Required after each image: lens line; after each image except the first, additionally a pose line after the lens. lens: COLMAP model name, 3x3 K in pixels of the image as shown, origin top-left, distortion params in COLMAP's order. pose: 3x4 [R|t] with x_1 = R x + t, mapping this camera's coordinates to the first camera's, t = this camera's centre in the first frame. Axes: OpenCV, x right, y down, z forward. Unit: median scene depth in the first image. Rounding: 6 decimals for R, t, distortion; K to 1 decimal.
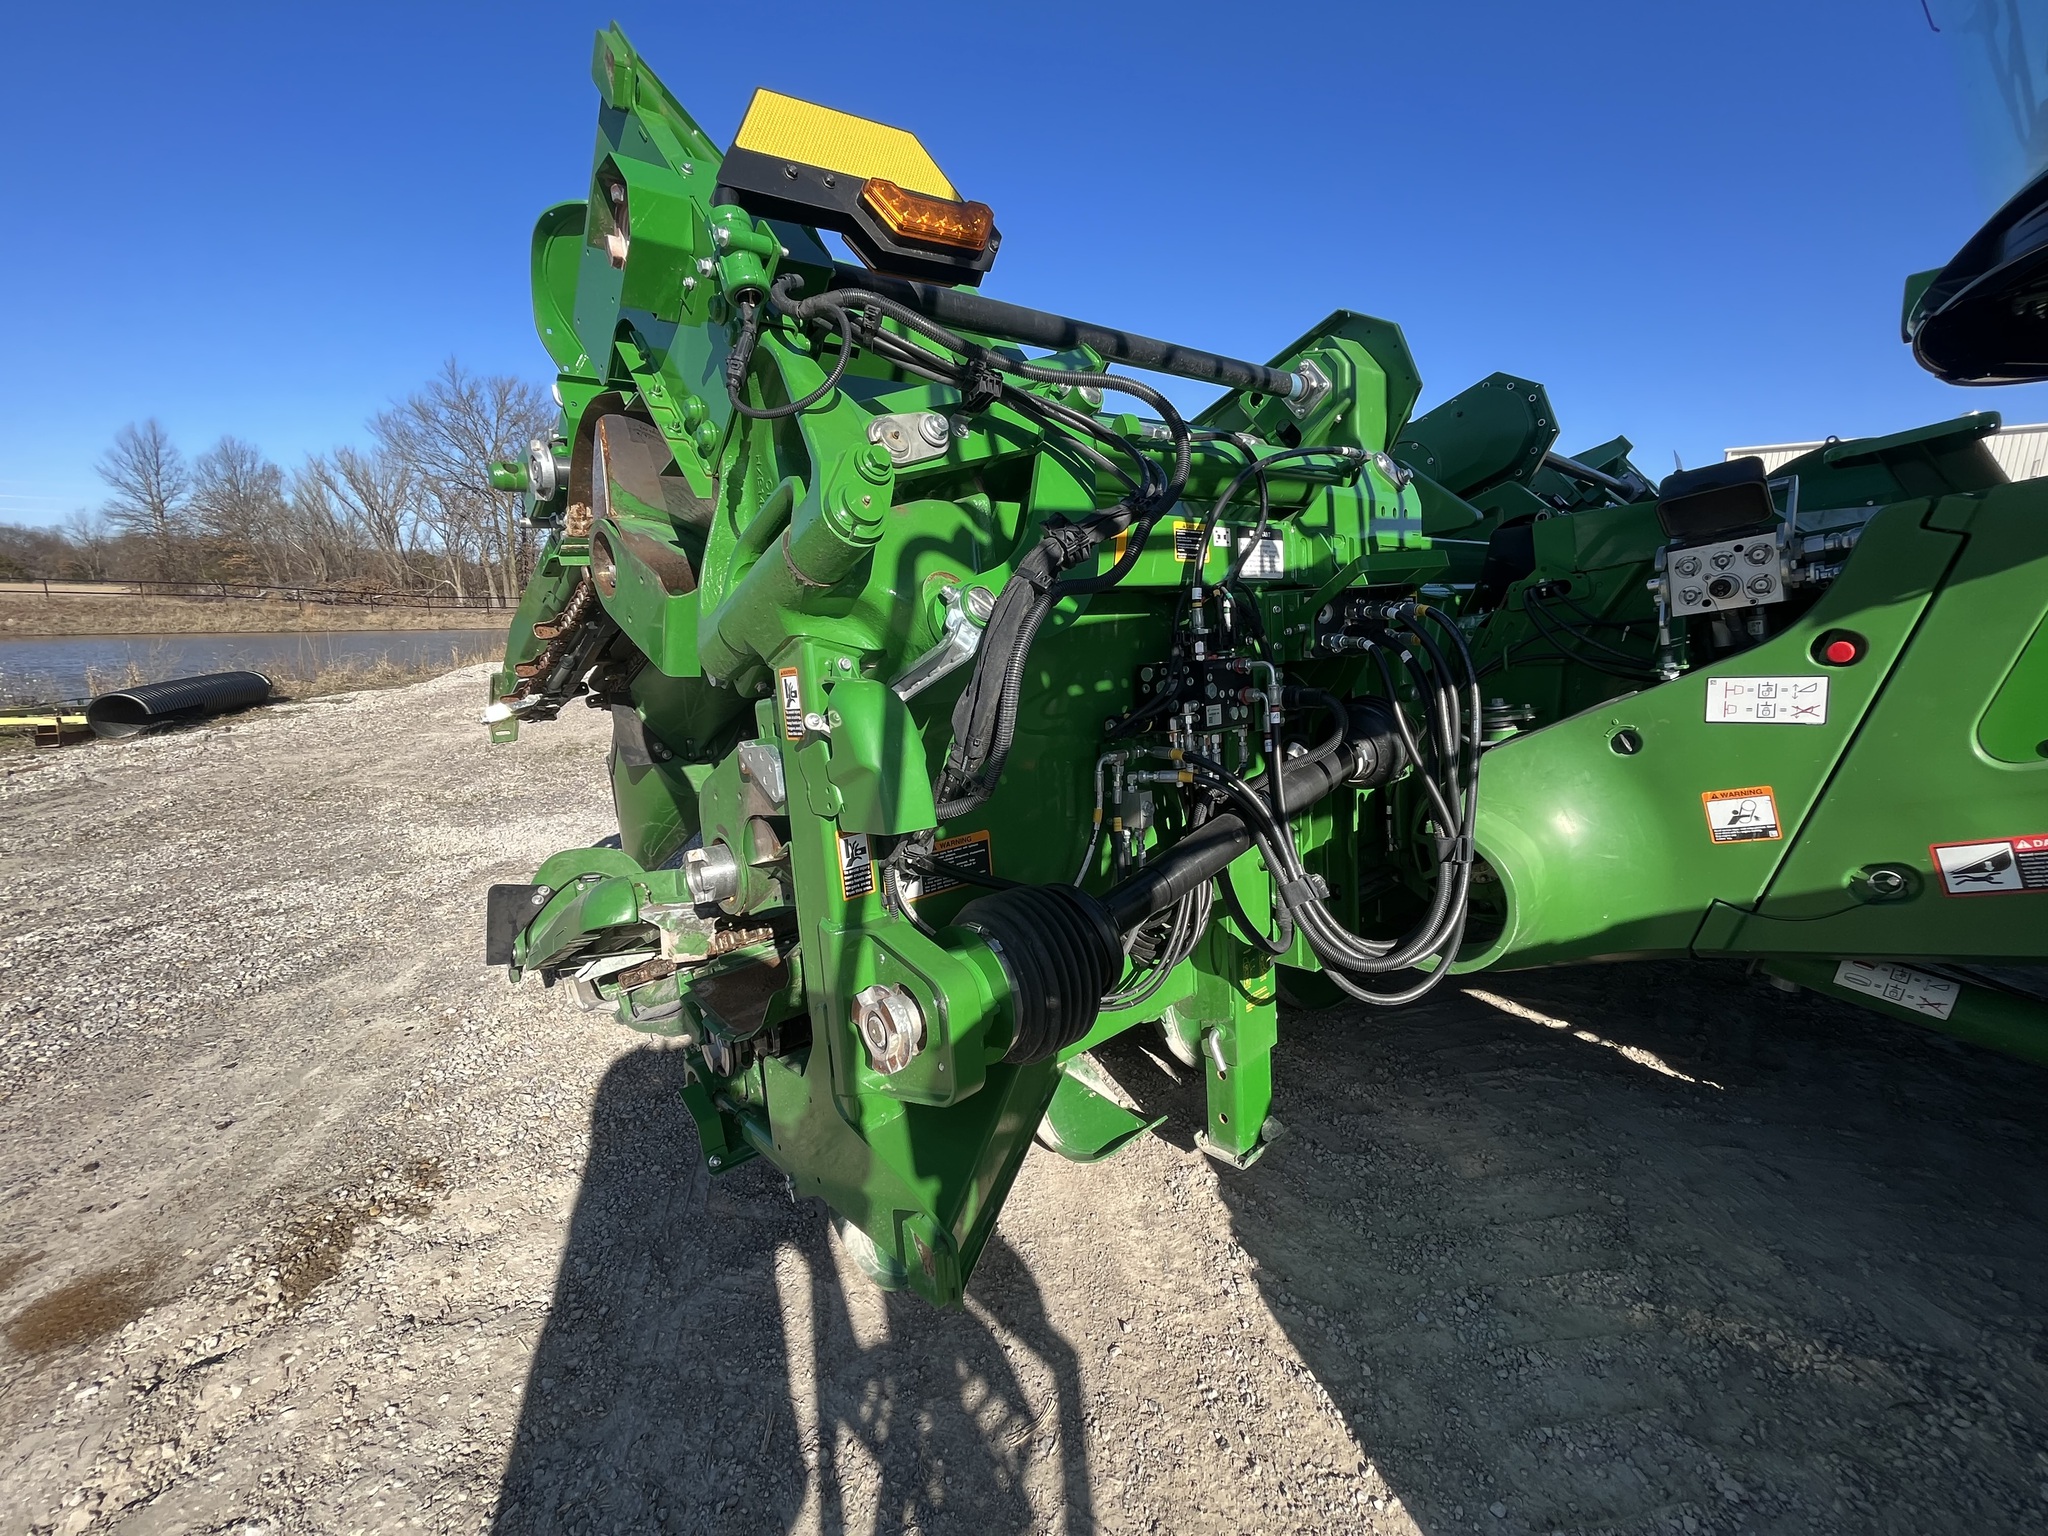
lens RADIAL K [[851.5, 0, 1015.4], [0, 851.5, 764.8], [0, 0, 1]] dist [-0.002991, -0.000562]
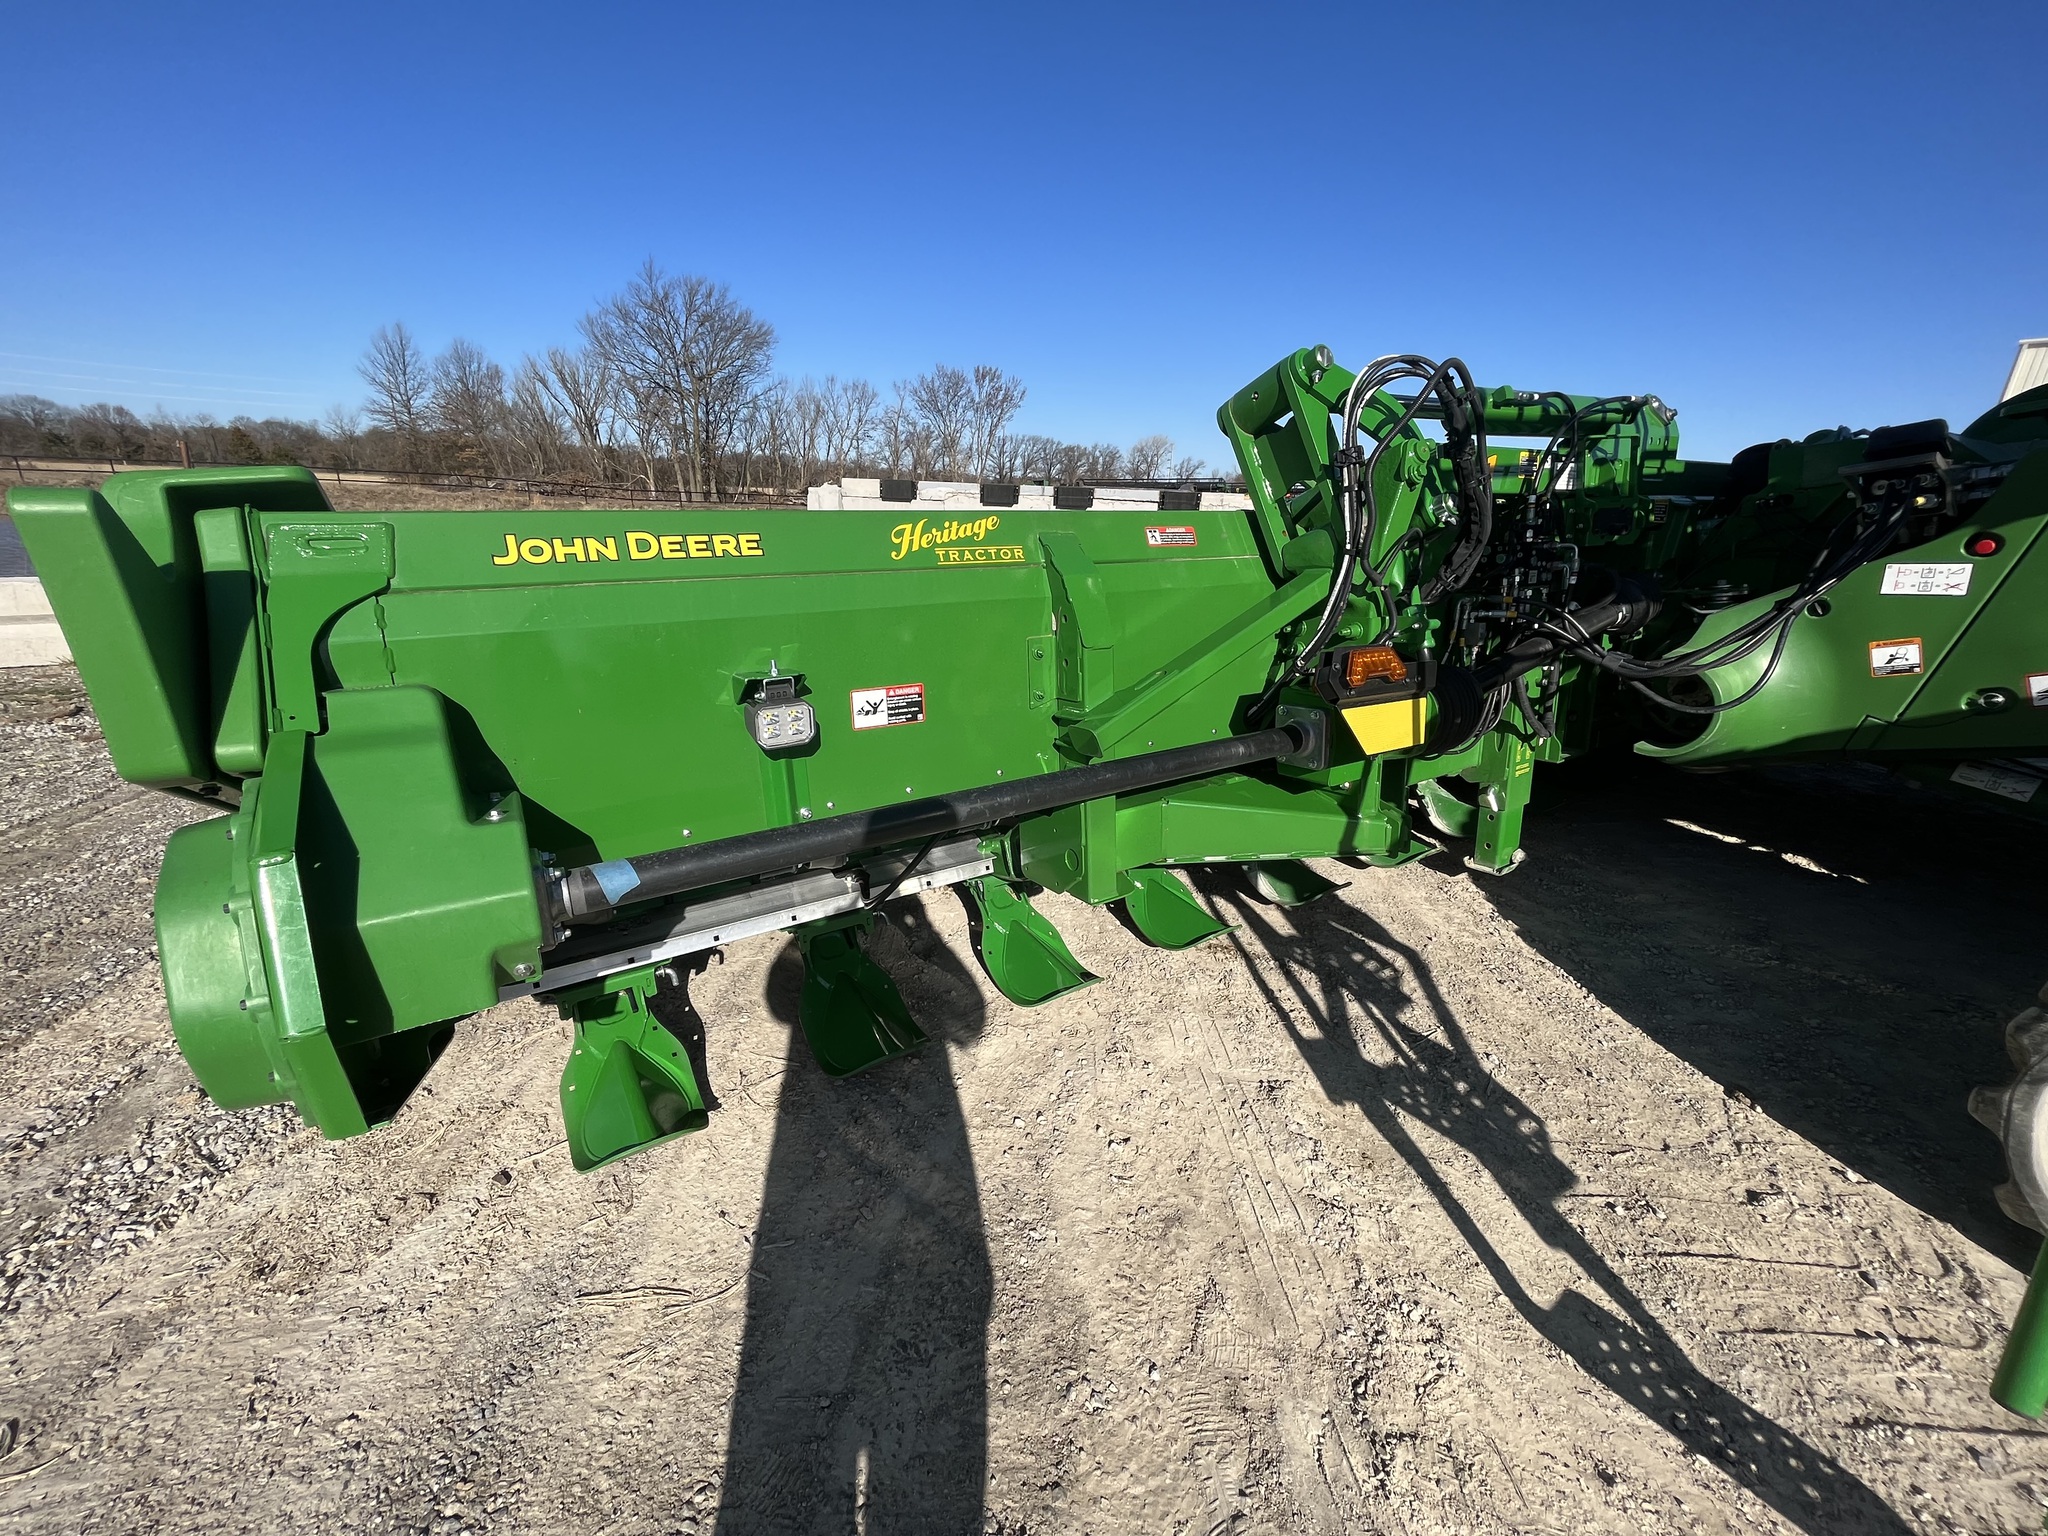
lens RADIAL K [[825.7, 0, 1017.2], [0, 825.7, 766.9], [0, 0, 1]] dist [-0.003213, -0.000517]
pose [[0.986796, 0.066973, -0.147473, -0.381714], [-0.049015, 0.991294, 0.122207, 0.124806], [0.154373, -0.113365, 0.981487, -0.581092]]
